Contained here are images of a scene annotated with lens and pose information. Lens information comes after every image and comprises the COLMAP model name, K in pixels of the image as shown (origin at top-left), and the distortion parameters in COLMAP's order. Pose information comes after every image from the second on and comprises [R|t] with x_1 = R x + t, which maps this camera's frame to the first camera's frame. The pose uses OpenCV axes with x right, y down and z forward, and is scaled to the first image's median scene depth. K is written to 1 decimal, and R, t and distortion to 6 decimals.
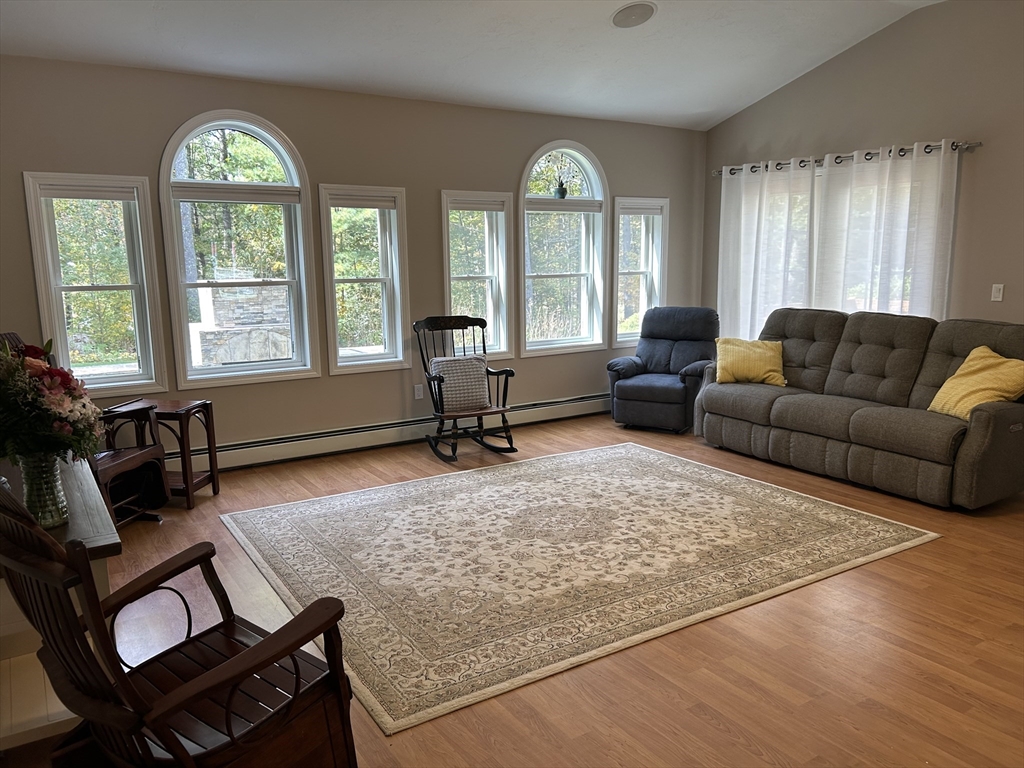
lens RADIAL K [[770.2, 0, 511.1], [0, 770.2, 386.7], [0, 0, 1]] dist [-0.001449, -0.005246]
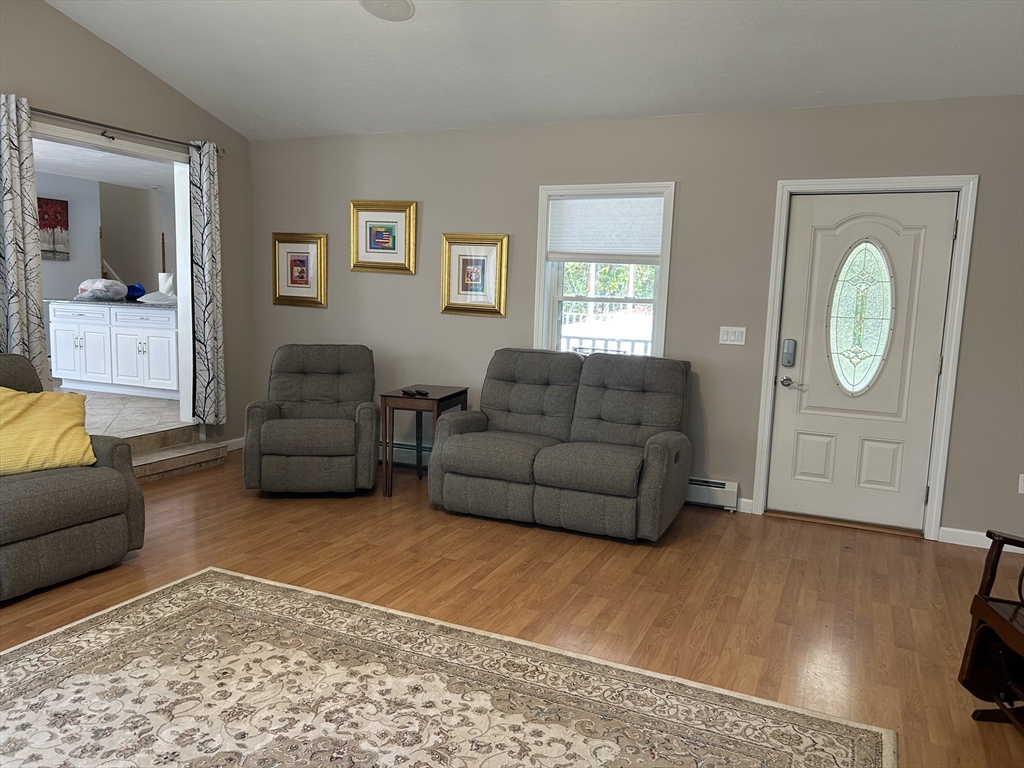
lens RADIAL K [[770.2, 0, 511.3], [0, 770.2, 385.6], [0, 0, 1]] dist [-0.001449, -0.005246]
pose [[-0.544061, -0.113085, 0.831390, -0.438084], [0.119384, 0.970361, 0.210113, -0.191658], [-0.830509, 0.213569, -0.514435, 1.172433]]
